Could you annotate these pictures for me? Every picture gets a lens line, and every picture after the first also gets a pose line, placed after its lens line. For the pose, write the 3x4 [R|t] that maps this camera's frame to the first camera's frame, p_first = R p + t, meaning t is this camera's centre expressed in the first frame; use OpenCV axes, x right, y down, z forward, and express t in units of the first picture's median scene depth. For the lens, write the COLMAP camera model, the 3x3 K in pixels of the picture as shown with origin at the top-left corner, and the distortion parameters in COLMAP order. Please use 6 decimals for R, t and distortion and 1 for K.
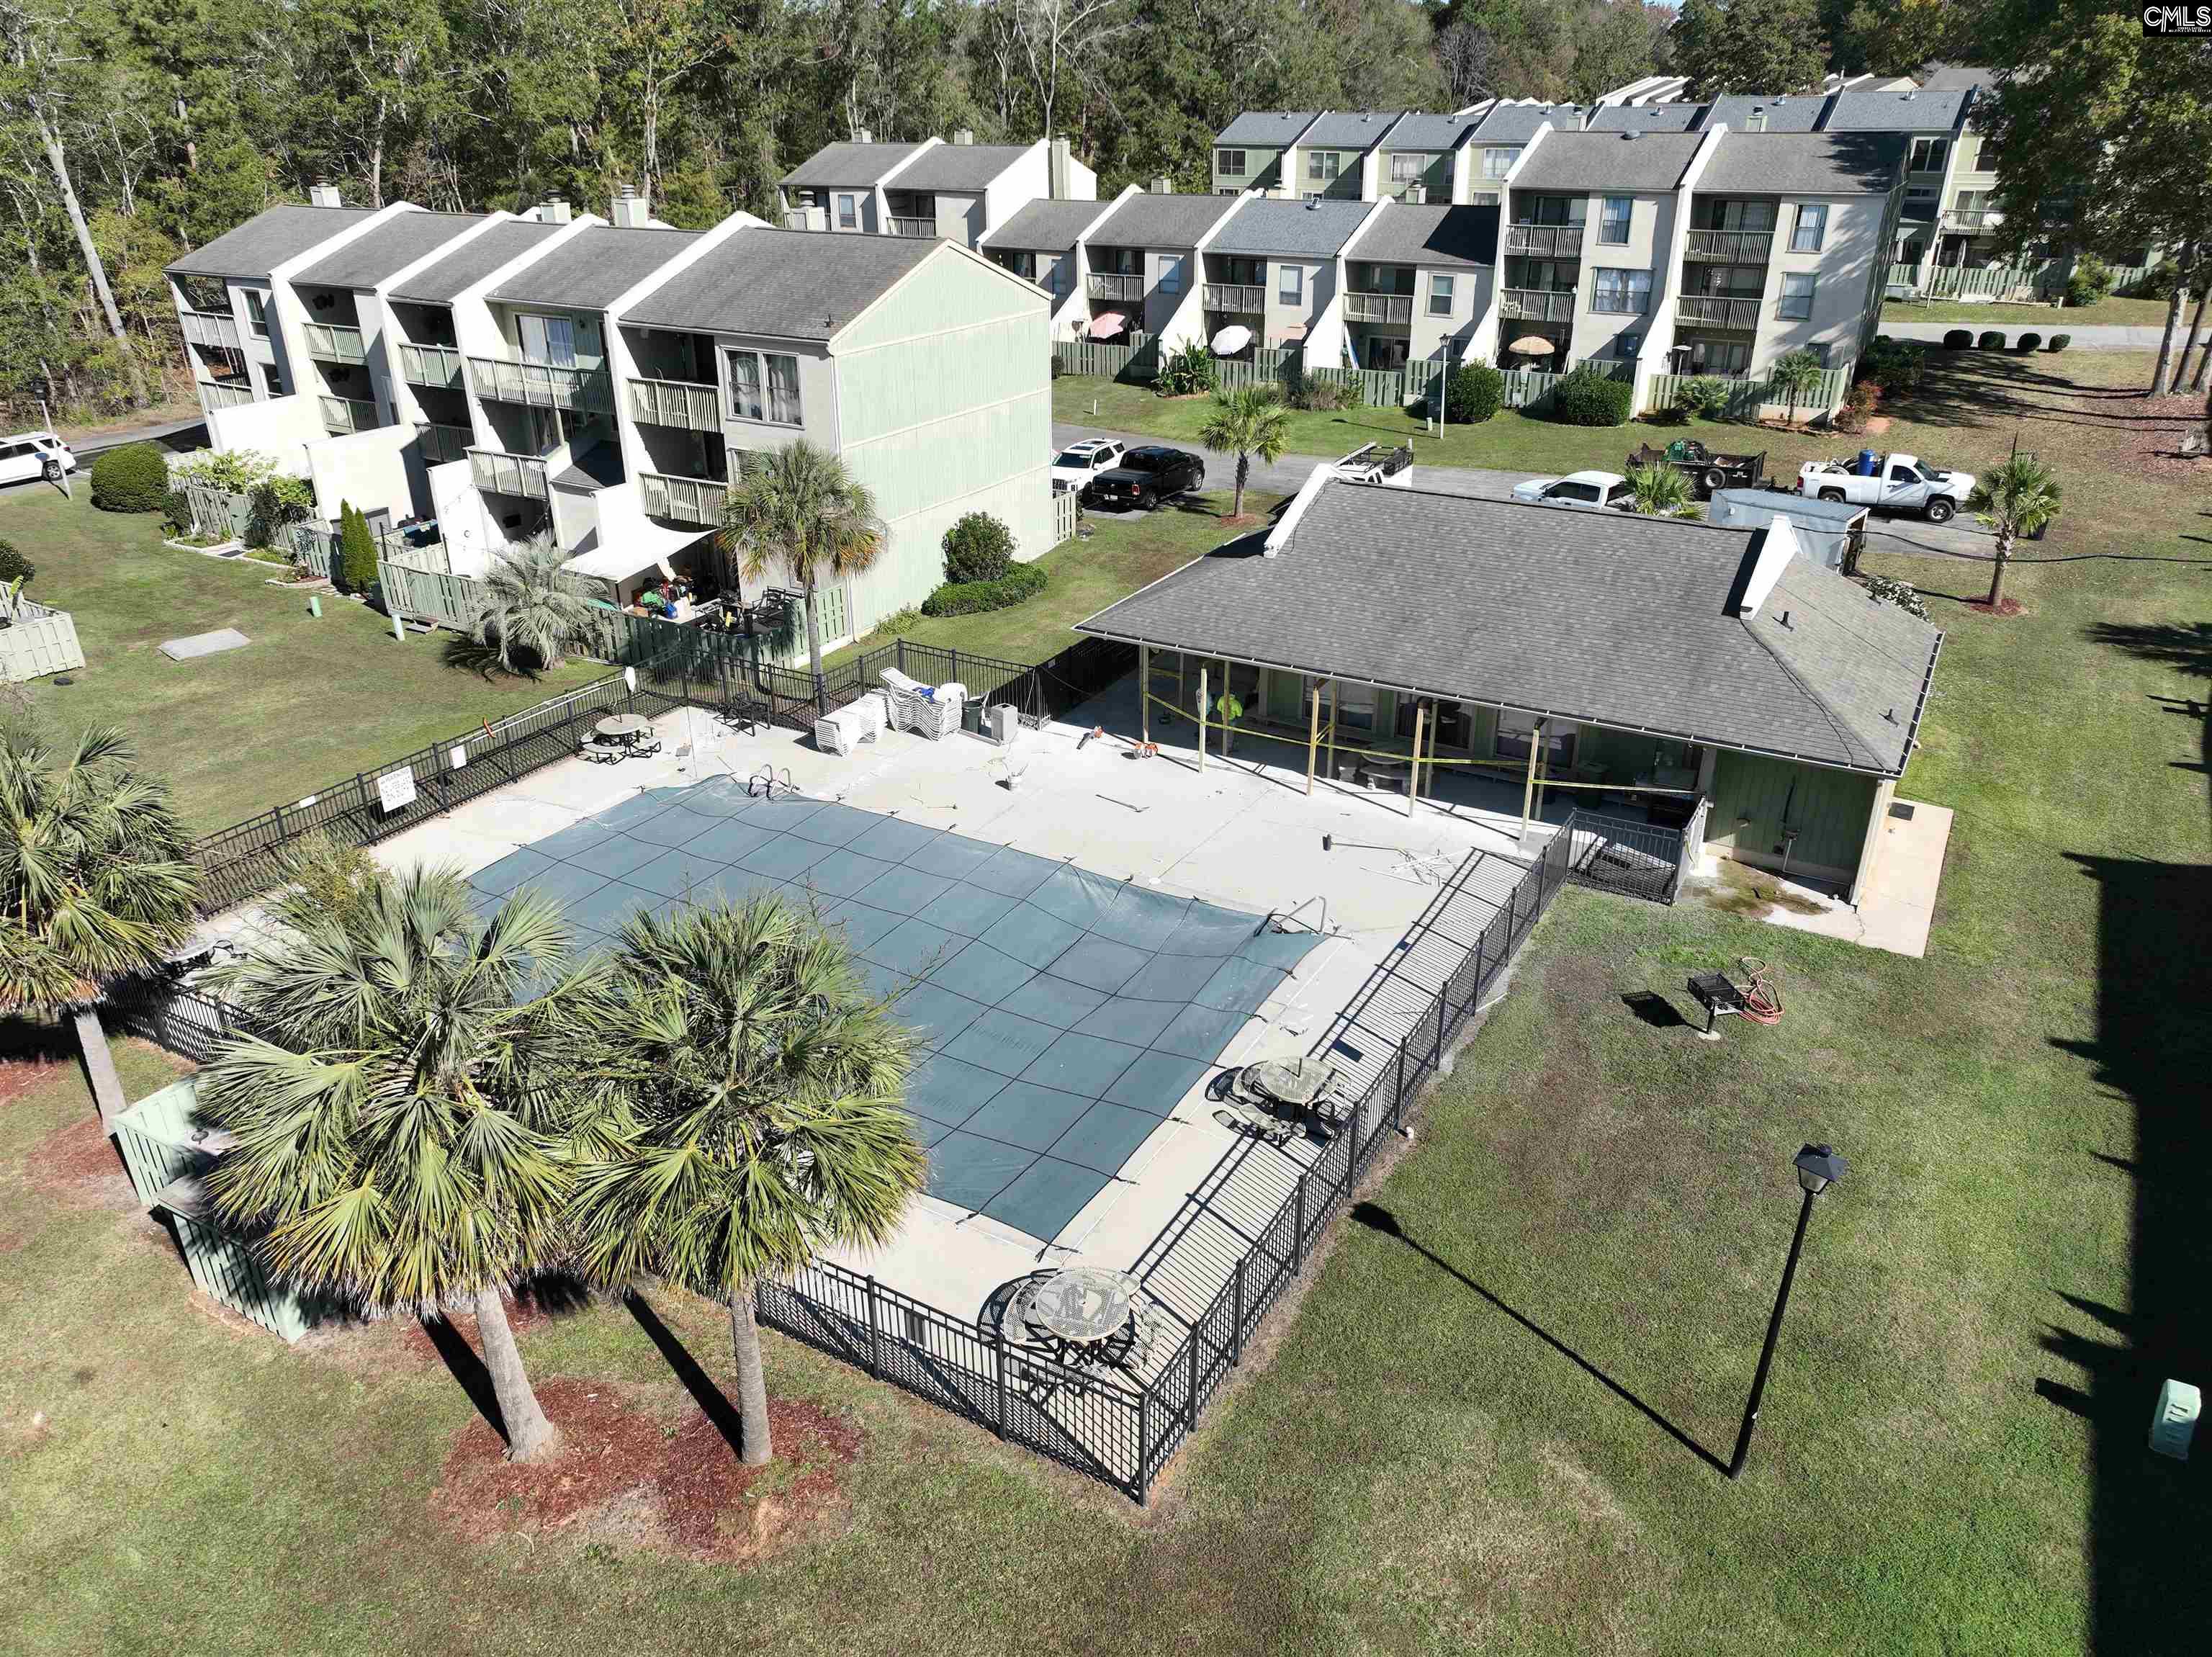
lens RADIAL K [[1575.1, 0, 1106.0], [0, 1575.1, 828.5], [0, 0, 1]] dist [-0.002901, 0.000011]
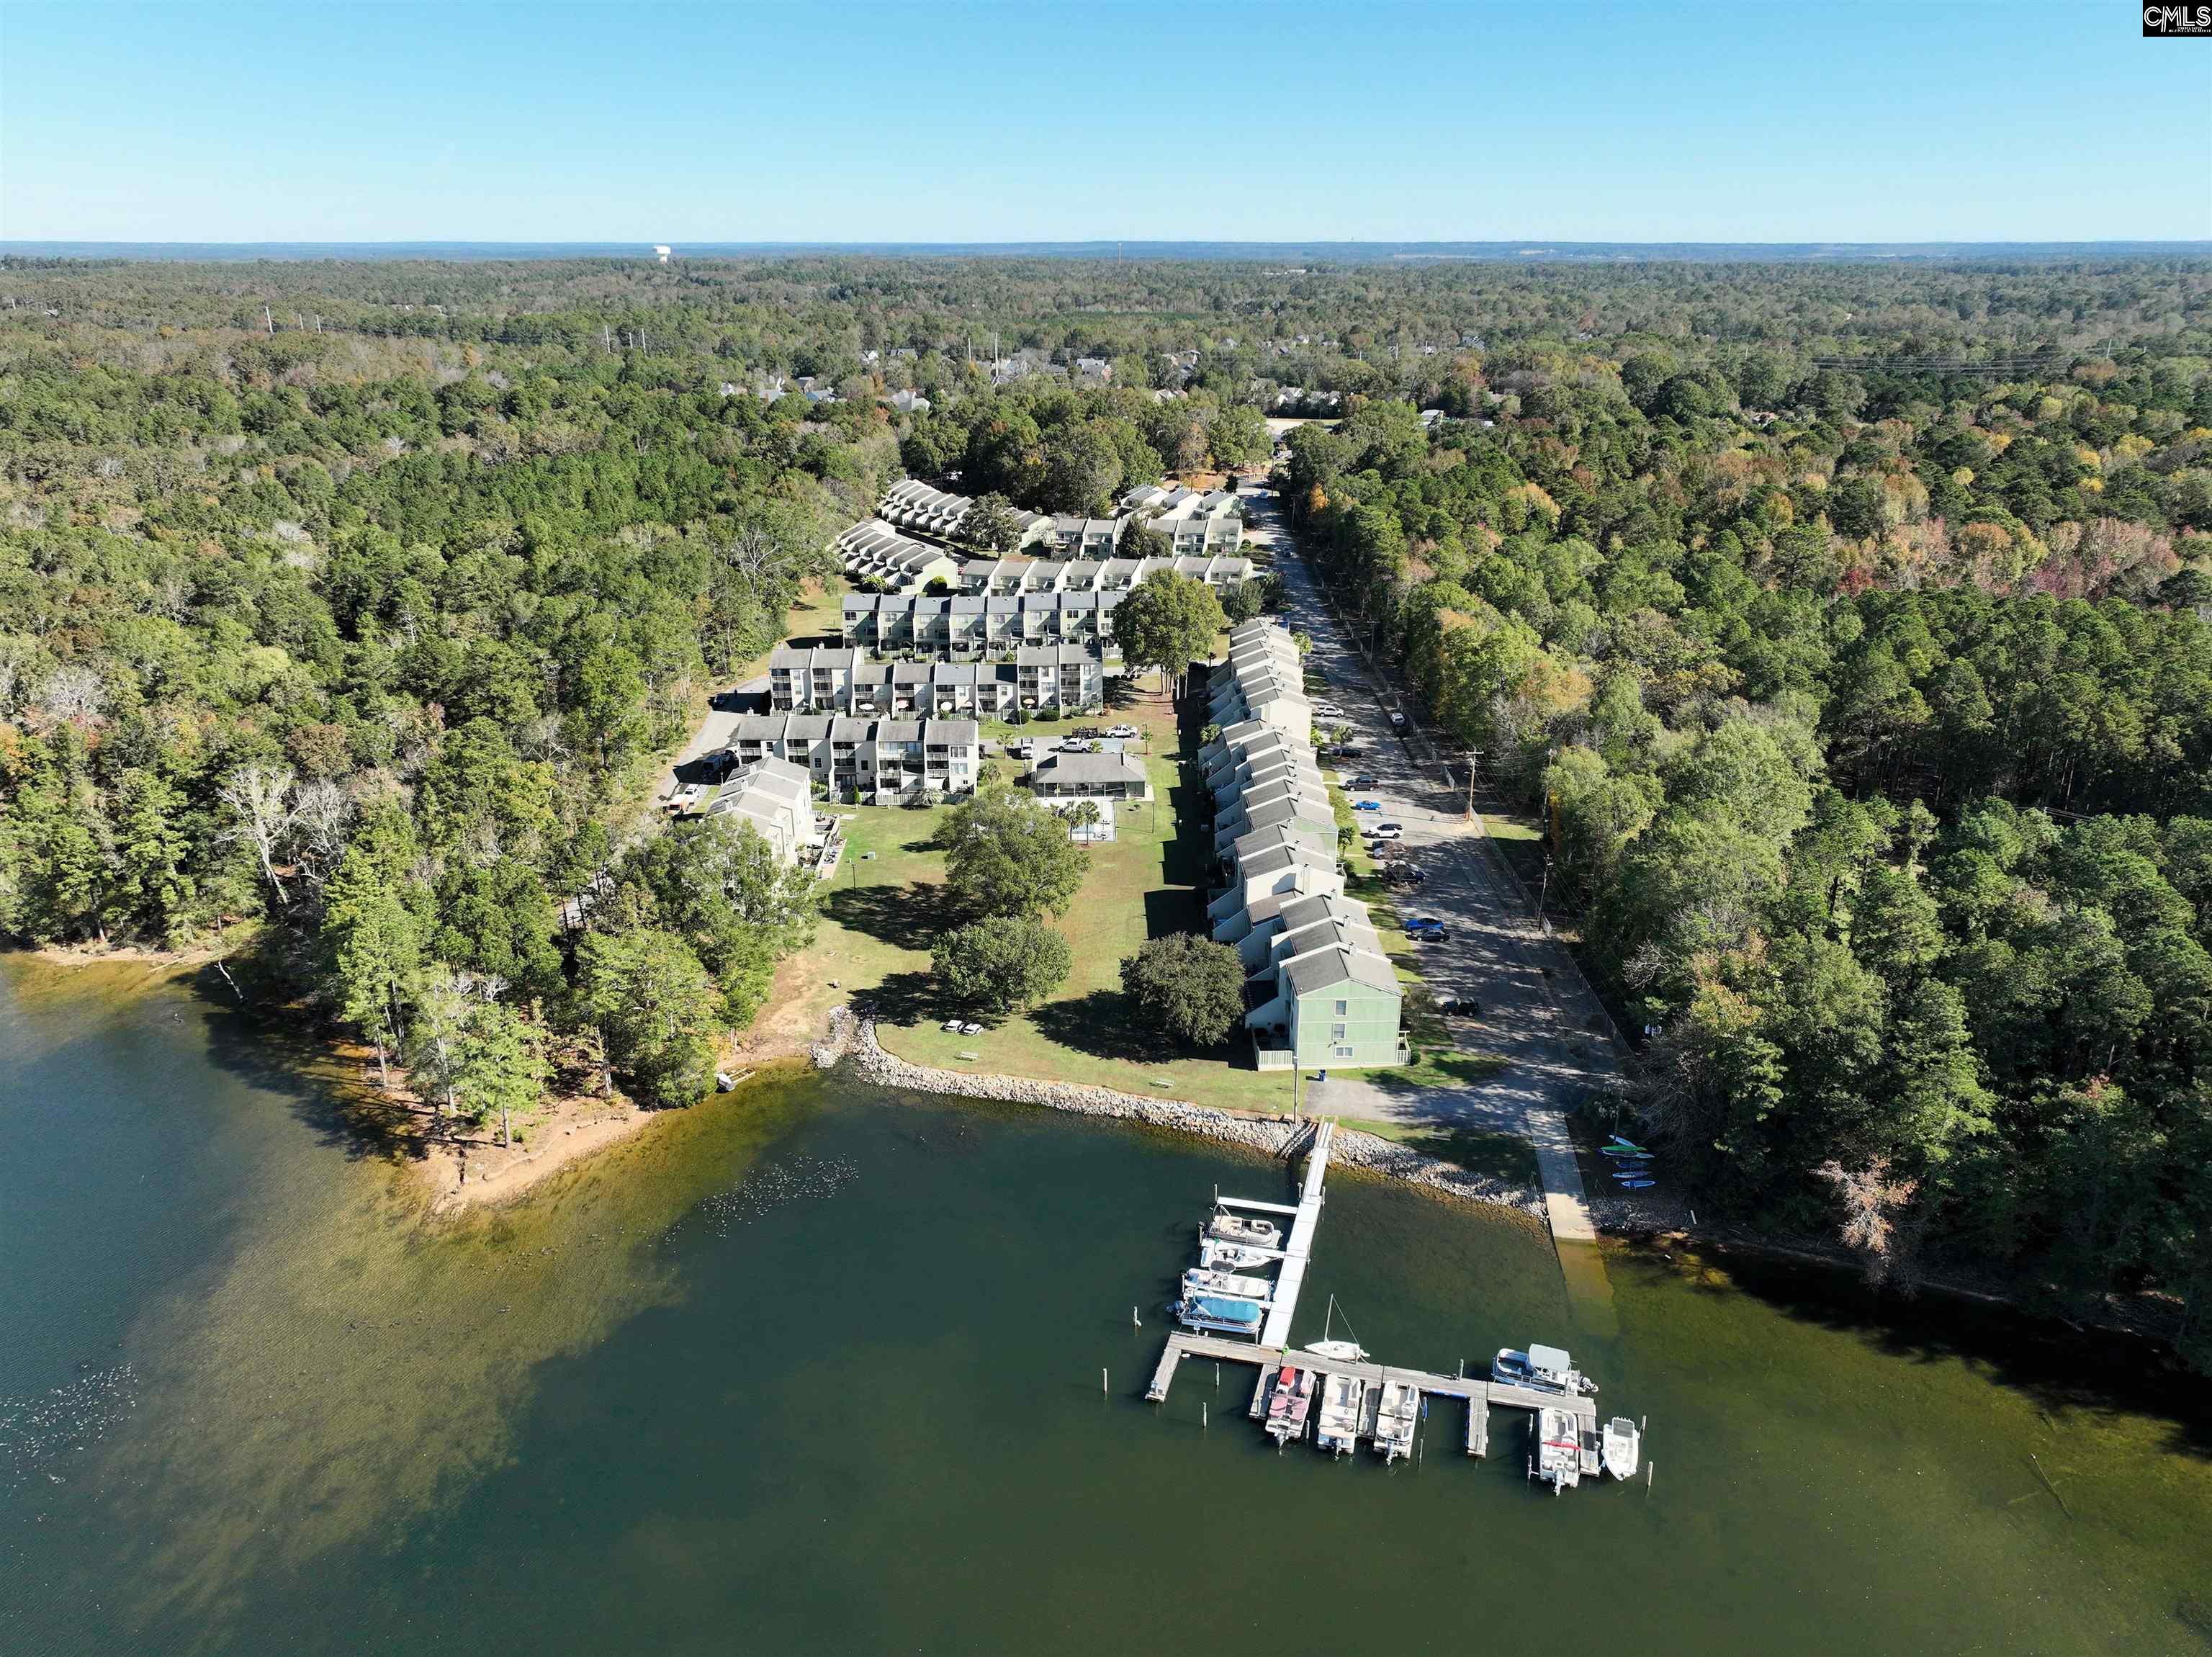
lens RADIAL K [[1575.1, 0, 1106.0], [0, 1575.1, 828.5], [0, 0, 1]] dist [-0.002901, 0.000011]
pose [[0.855354, -0.186346, 0.483368, -1.652713], [0.223364, 0.974539, -0.019557, 0.141592], [-0.467417, 0.124696, 0.875199, -2.714970]]
